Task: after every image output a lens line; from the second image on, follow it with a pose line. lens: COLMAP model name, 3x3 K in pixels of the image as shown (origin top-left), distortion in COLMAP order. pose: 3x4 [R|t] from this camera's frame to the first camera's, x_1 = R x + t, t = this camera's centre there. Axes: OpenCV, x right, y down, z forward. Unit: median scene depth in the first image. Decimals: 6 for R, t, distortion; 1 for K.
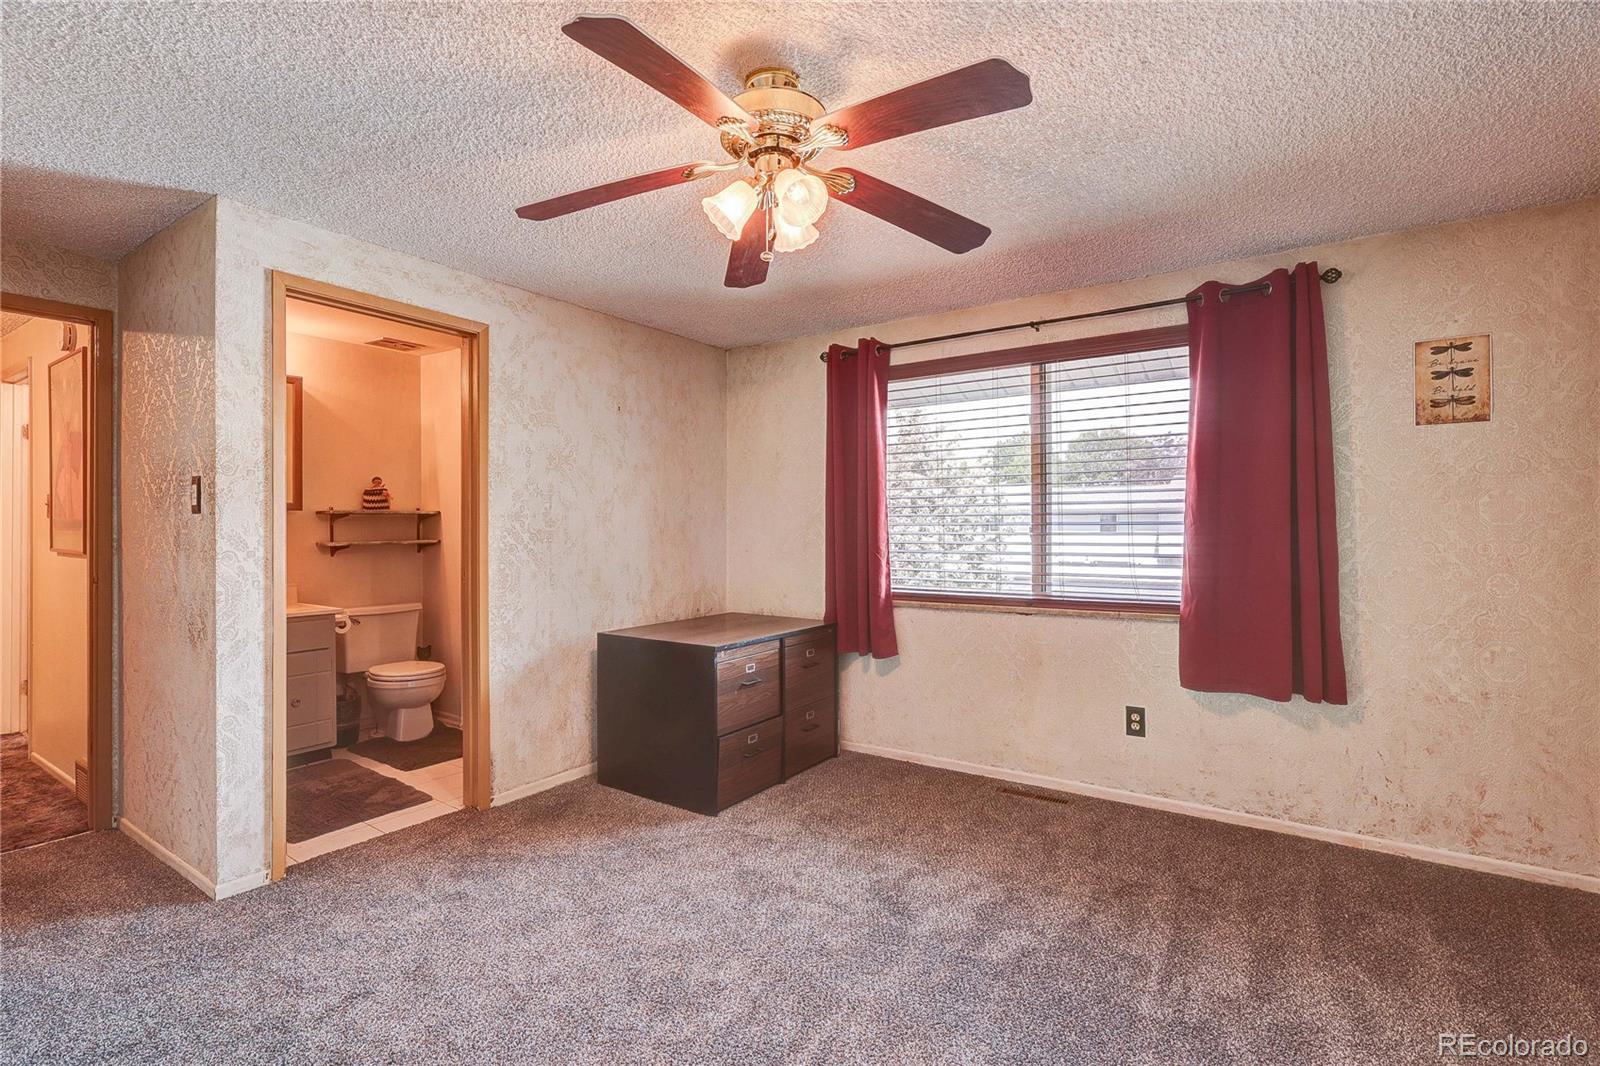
lens RADIAL K [[743.1, 0, 802.3], [0, 743.1, 528.8], [0, 0, 1]] dist [-0.000291, -0.000100]
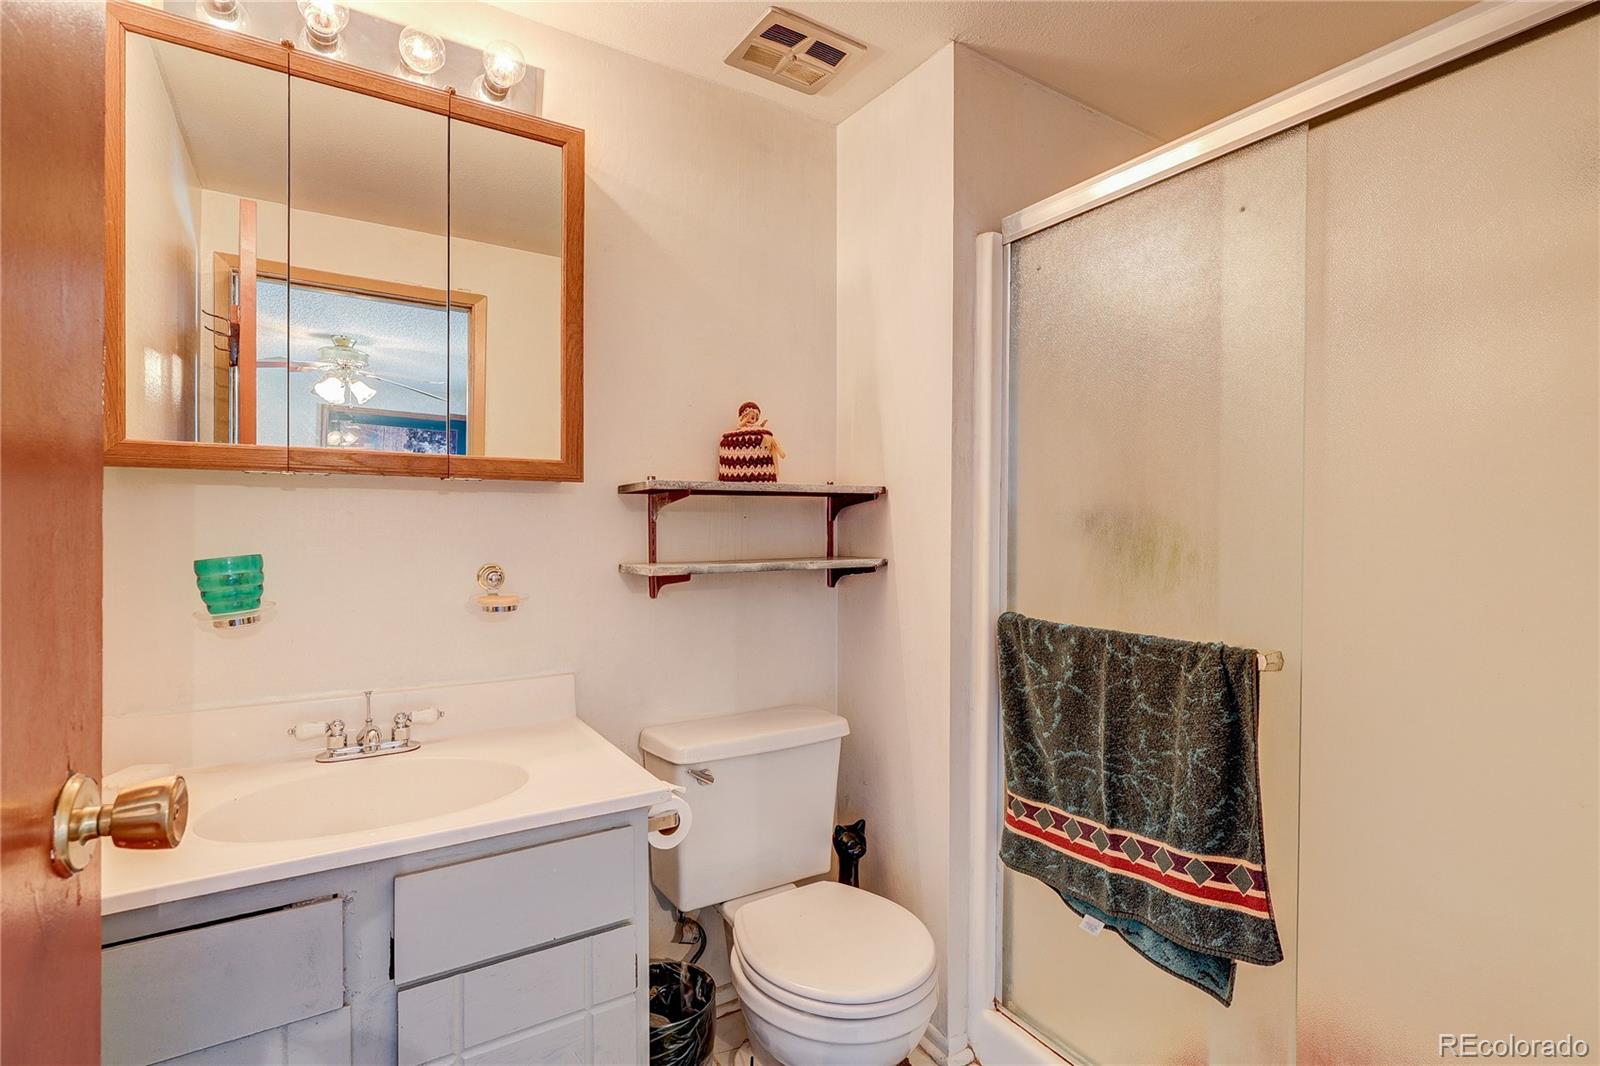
lens RADIAL K [[743.1, 0, 802.3], [0, 743.1, 528.8], [0, 0, 1]] dist [-0.000291, -0.000100]
pose [[0.917777, 0.007317, -0.397028, -0.650685], [-0.003653, 0.999943, 0.009984, -0.007648], [0.397079, -0.007713, 0.917752, 1.080182]]
